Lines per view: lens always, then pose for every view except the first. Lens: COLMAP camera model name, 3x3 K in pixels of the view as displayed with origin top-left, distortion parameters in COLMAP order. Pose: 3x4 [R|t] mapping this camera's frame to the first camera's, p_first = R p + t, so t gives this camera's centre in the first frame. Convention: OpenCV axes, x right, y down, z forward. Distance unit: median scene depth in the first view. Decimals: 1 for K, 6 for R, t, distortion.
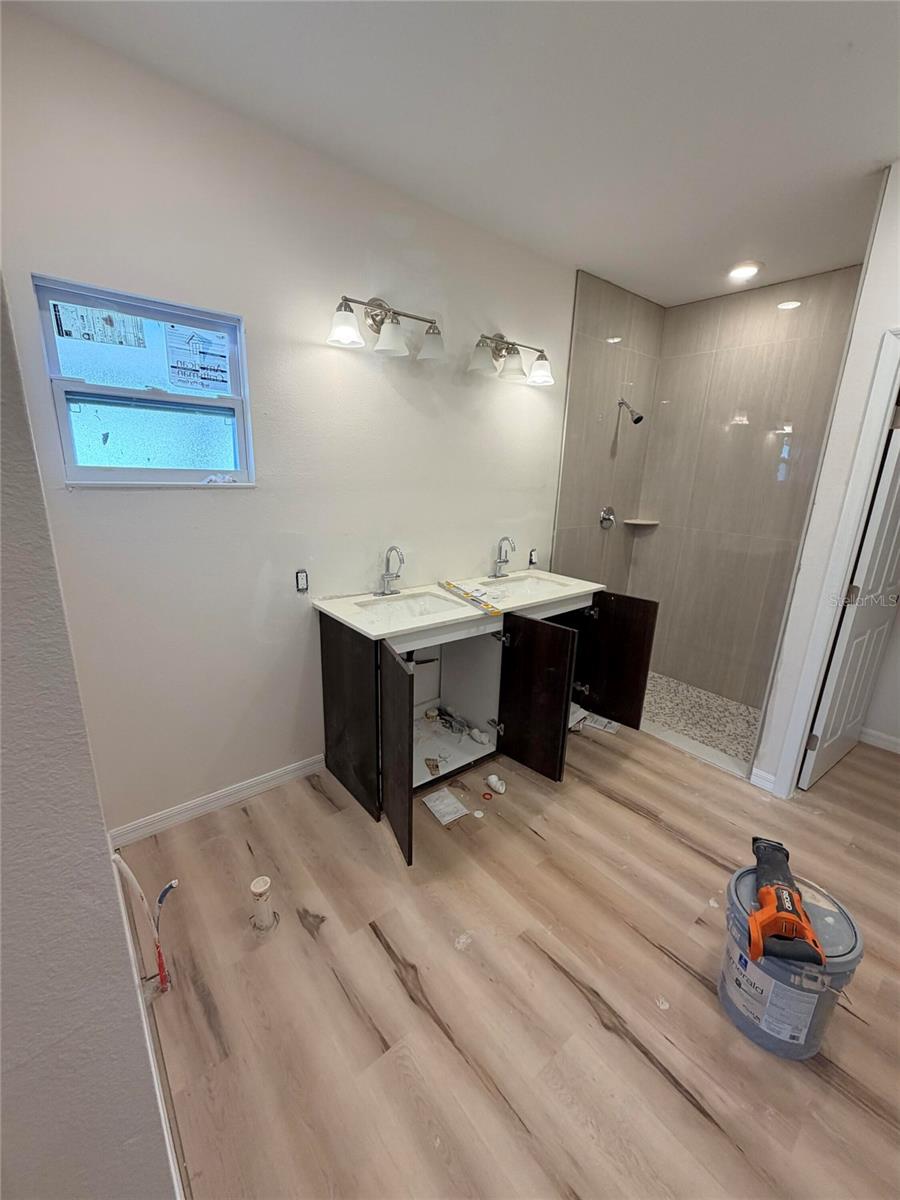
lens RADIAL K [[479.5, 0, 449.0], [0, 479.5, 594.8], [0, 0, 1]] dist [-0.002078, 0.000352]
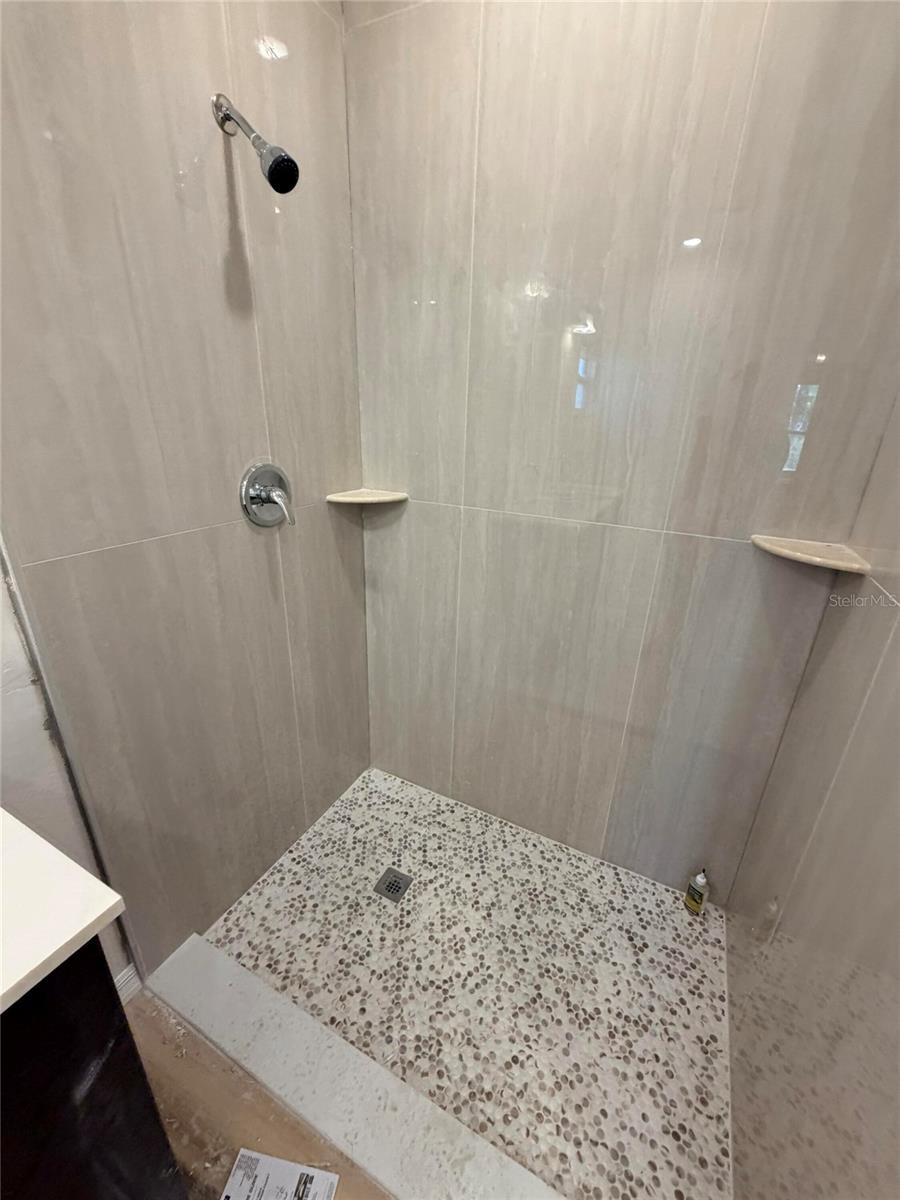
lens RADIAL K [[479.5, 0, 451.6], [0, 479.5, 597.6], [0, 0, 1]] dist [-0.002078, 0.000352]
pose [[0.914475, -0.154408, 0.374025, 0.312109], [0.109939, 0.984371, 0.137578, -0.119843], [-0.389422, -0.084691, 0.917157, 0.607209]]
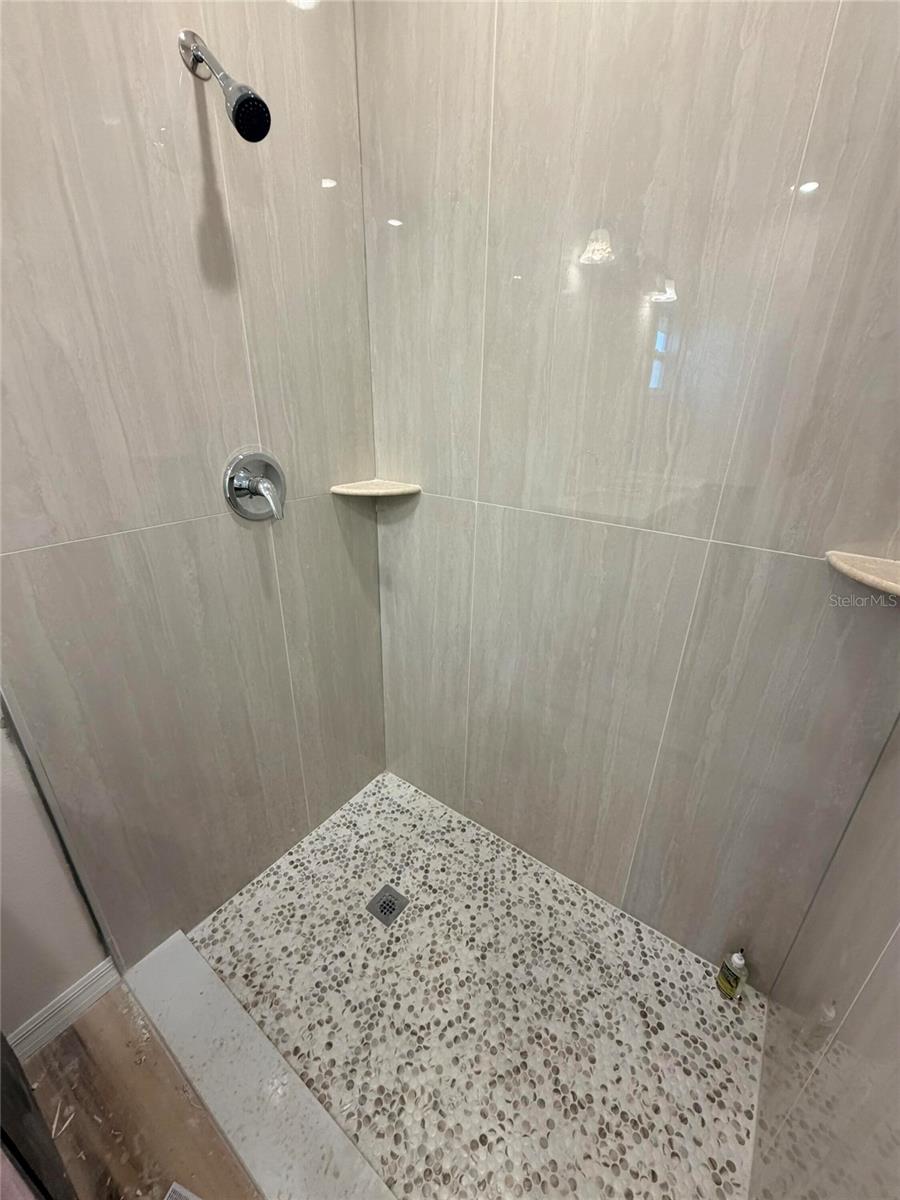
lens RADIAL K [[479.5, 0, 448.6], [0, 479.5, 599.2], [0, 0, 1]] dist [-0.002078, 0.000352]
pose [[0.968117, -0.117473, 0.221246, 0.379949], [0.084199, 0.984436, 0.154260, -0.124575], [-0.235924, -0.130713, 0.962940, 0.634463]]
